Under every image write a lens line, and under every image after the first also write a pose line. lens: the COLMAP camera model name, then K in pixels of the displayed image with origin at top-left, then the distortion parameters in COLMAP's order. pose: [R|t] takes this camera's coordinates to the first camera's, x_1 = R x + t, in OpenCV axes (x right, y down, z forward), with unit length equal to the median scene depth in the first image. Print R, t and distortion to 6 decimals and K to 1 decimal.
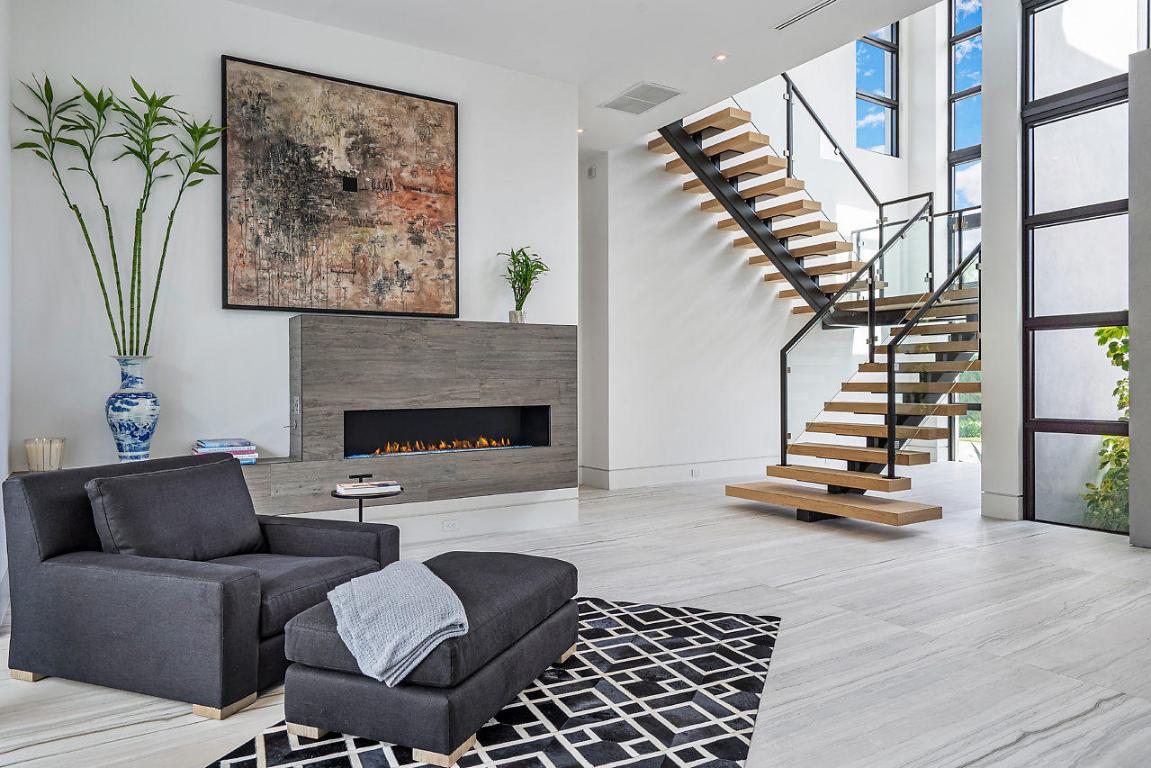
lens RADIAL K [[752.0, 0, 573.9], [0, 752.0, 377.1], [0, 0, 1]] dist [0.007471, 0.003681]
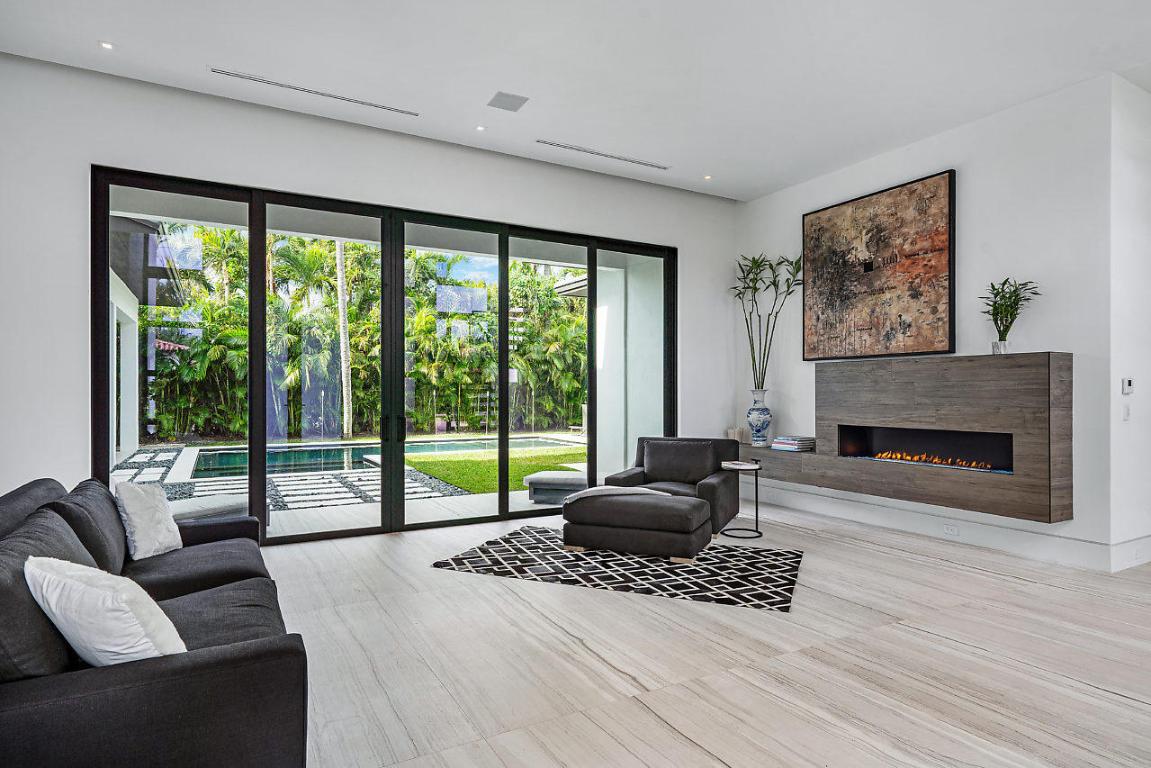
lens RADIAL K [[618.3, 0, 578.5], [0, 618.3, 390.8], [0, 0, 1]] dist [-0.000343, -0.000222]
pose [[-0.033531, 0.001108, -0.999437, 0.872633], [-0.000476, 0.999999, 0.001125, -0.022276], [0.999438, 0.000514, -0.033531, 0.481241]]
